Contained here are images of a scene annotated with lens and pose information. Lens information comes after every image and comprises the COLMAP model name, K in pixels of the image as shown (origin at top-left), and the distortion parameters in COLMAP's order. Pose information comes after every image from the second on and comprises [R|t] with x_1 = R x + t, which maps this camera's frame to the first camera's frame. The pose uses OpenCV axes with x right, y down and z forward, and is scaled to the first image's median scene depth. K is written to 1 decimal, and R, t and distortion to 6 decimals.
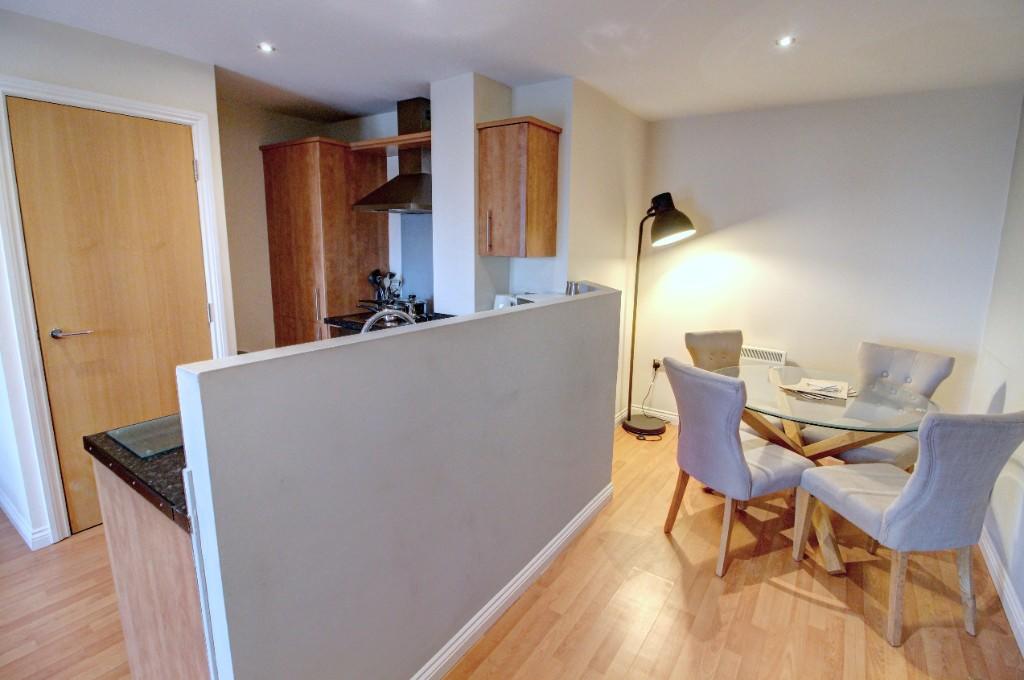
lens RADIAL K [[483.9, 0, 514.4], [0, 483.9, 321.4], [0, 0, 1]] dist [-0.000055, -0.012795]
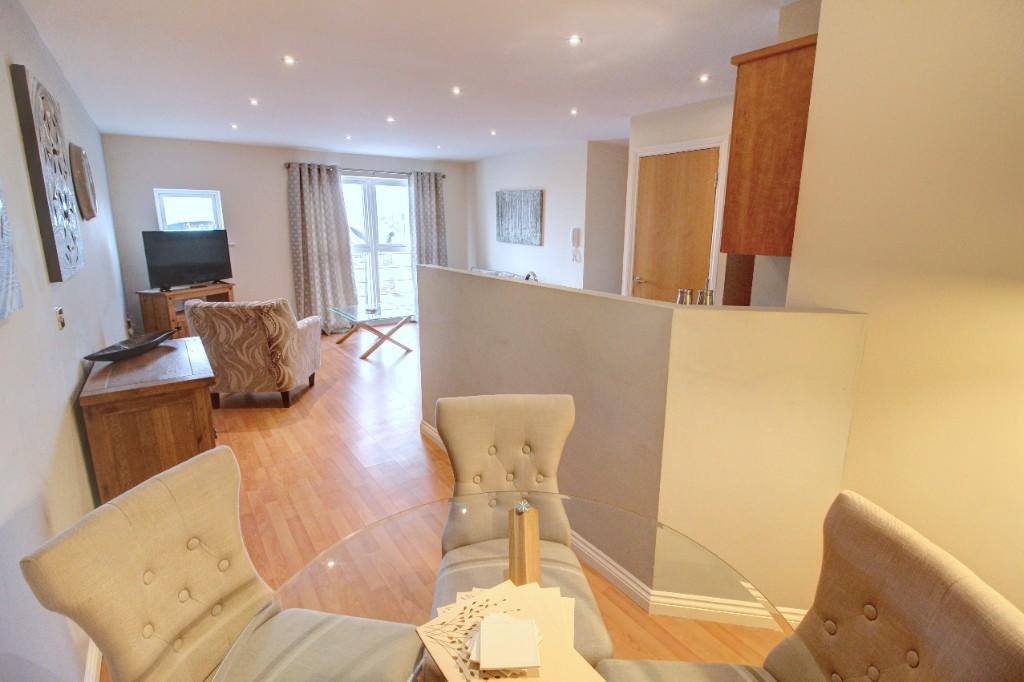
lens RADIAL K [[475.3, 0, 519.5], [0, 475.3, 325.9], [0, 0, 1]] dist [-0.000486, -0.011710]
pose [[-0.324627, 0.181458, -0.928273, 0.765856], [-0.171494, 0.953866, 0.246434, -0.146516], [0.930165, 0.239192, -0.278532, 0.891491]]
